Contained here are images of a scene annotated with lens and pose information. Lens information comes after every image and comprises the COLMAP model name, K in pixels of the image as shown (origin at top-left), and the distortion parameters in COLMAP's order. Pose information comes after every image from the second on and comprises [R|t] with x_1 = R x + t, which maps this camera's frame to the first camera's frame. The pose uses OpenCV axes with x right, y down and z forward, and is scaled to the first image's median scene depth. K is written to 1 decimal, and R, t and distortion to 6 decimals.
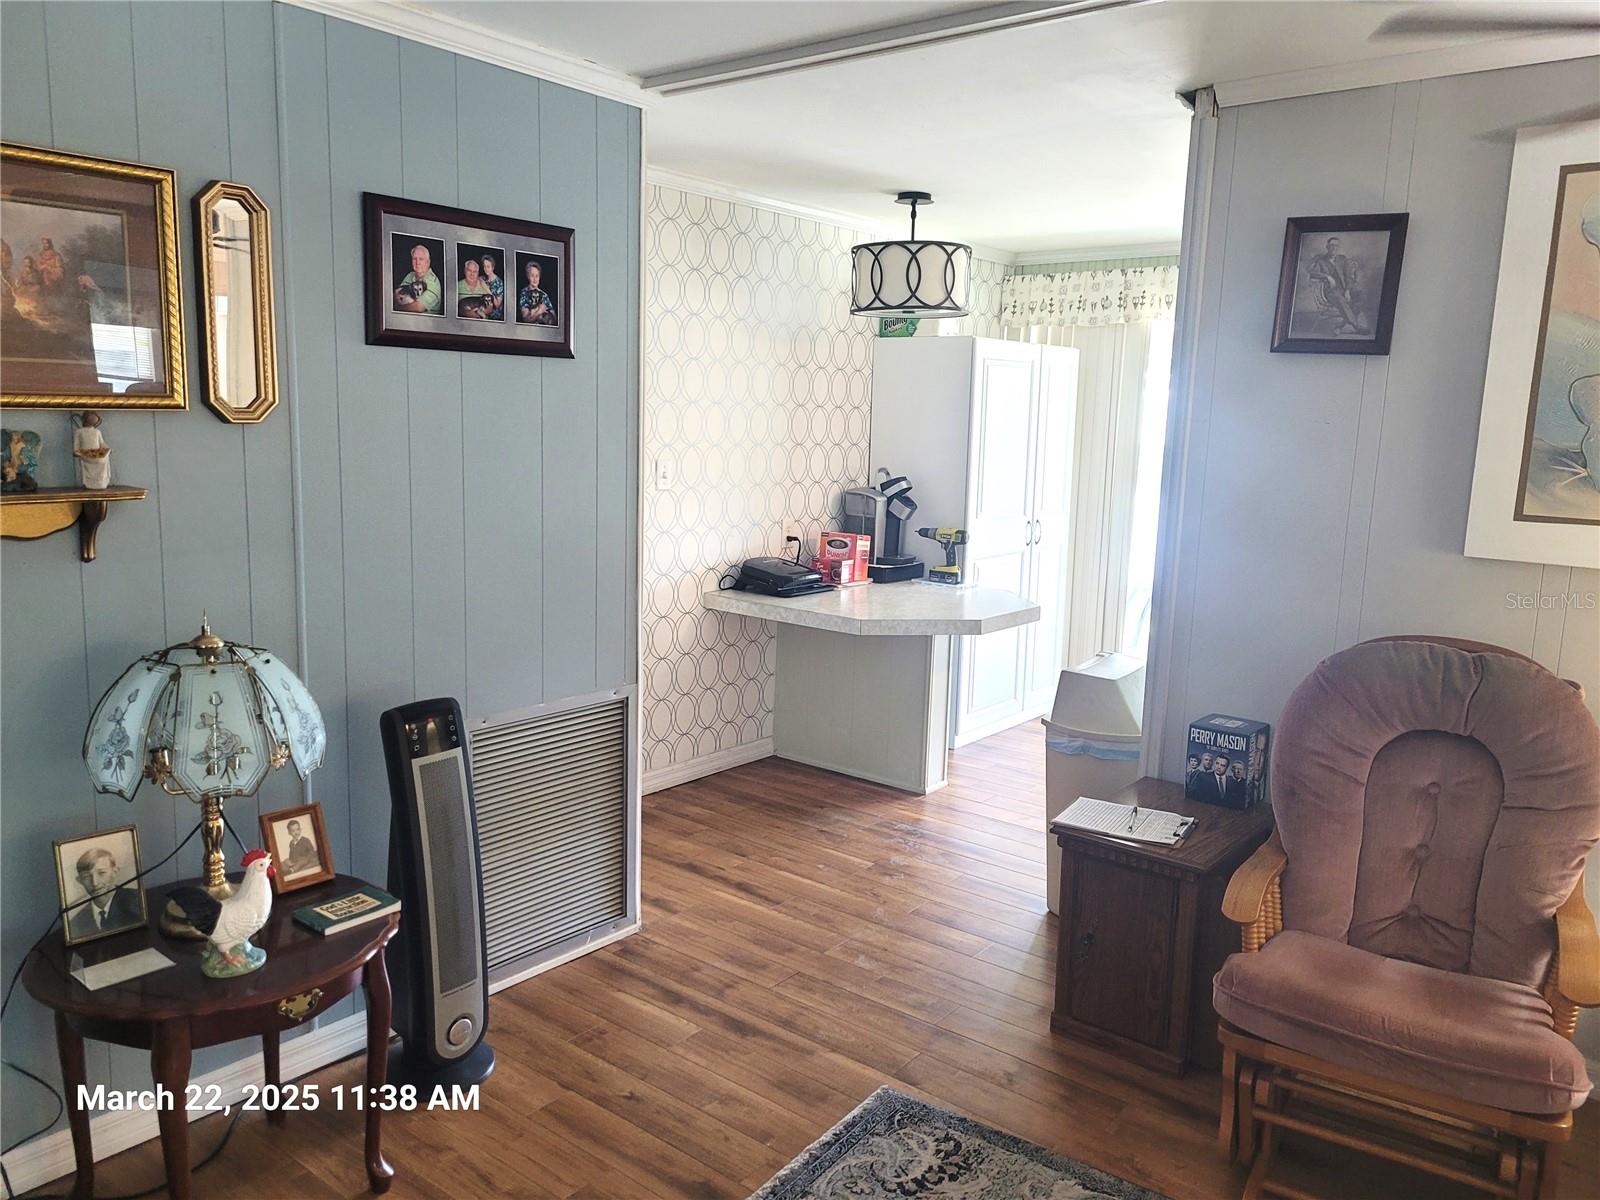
lens RADIAL K [[1206.2, 0, 798.9], [0, 1206.2, 593.6], [0, 0, 1]] dist [0.047301, -0.027187]
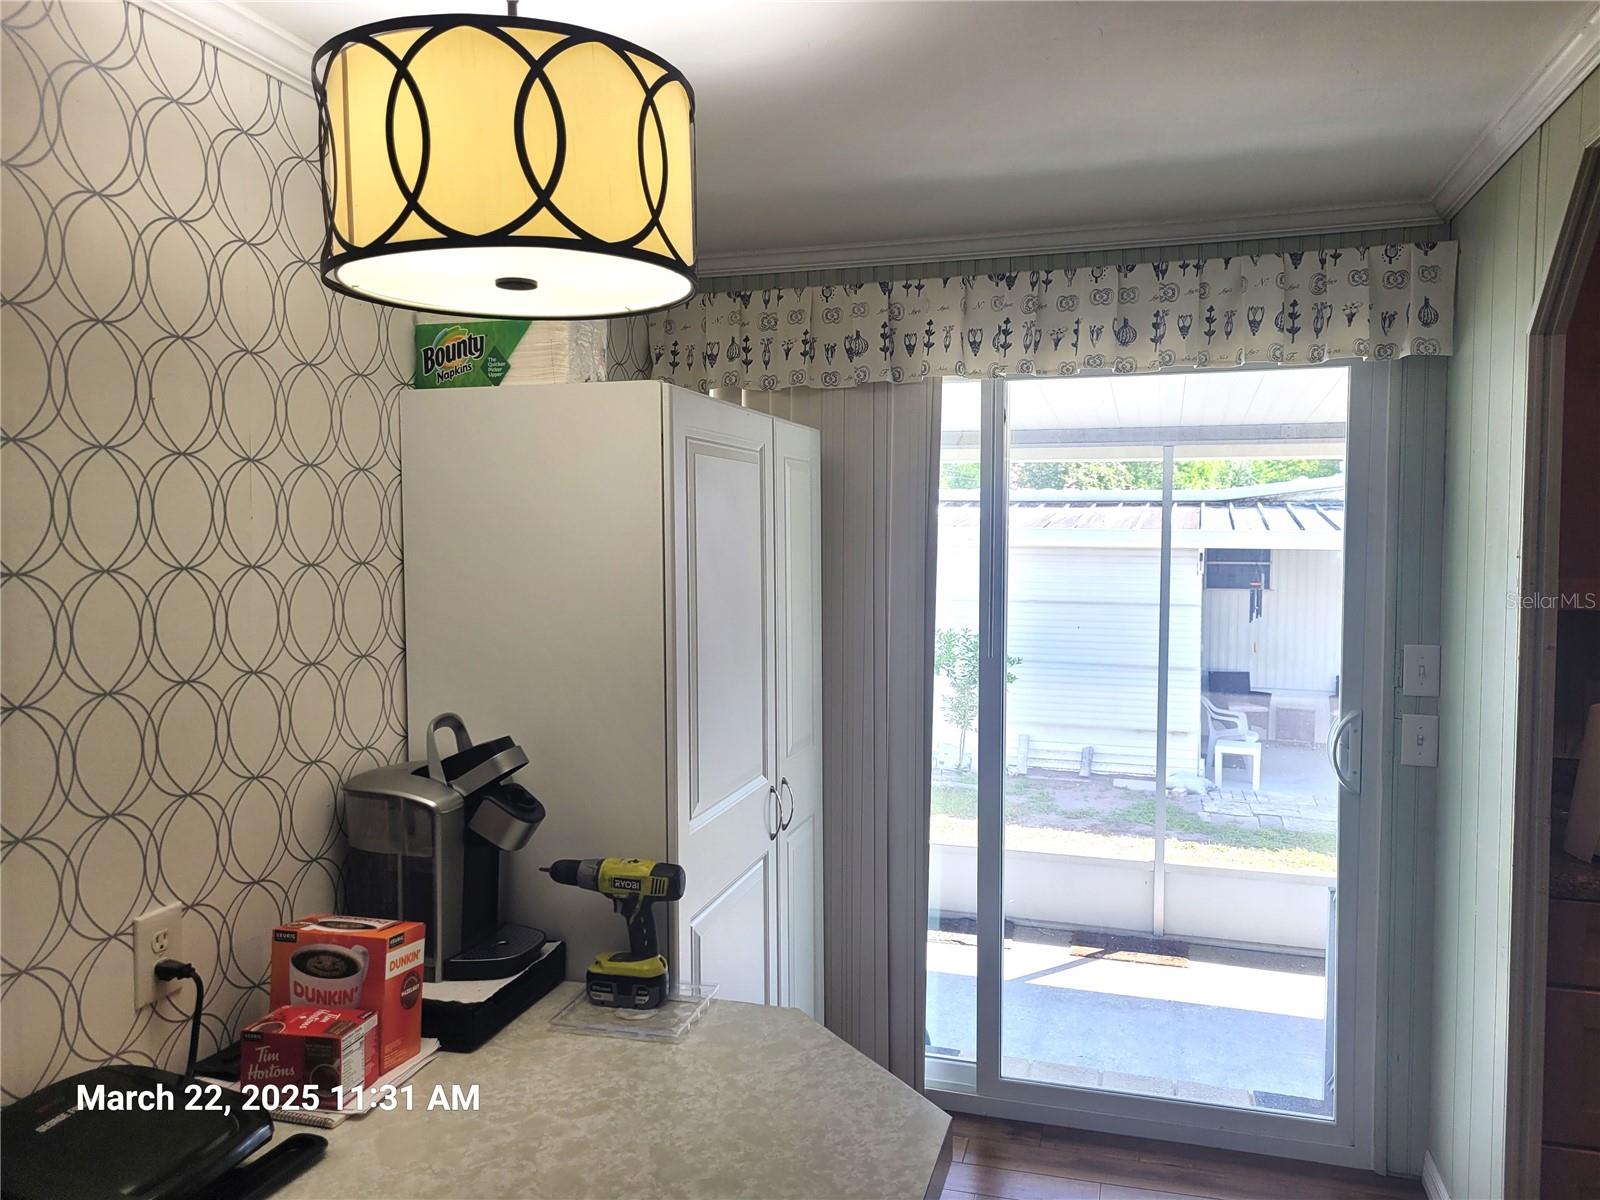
lens RADIAL K [[1194.7, 0, 808.3], [0, 1194.7, 600.3], [0, 0, 1]] dist [0.043529, -0.034170]
pose [[0.921268, -0.049525, 0.385764, 0.030592], [0.083028, 0.994038, -0.070669, -0.105234], [-0.379964, 0.097134, 0.919887, 0.605563]]
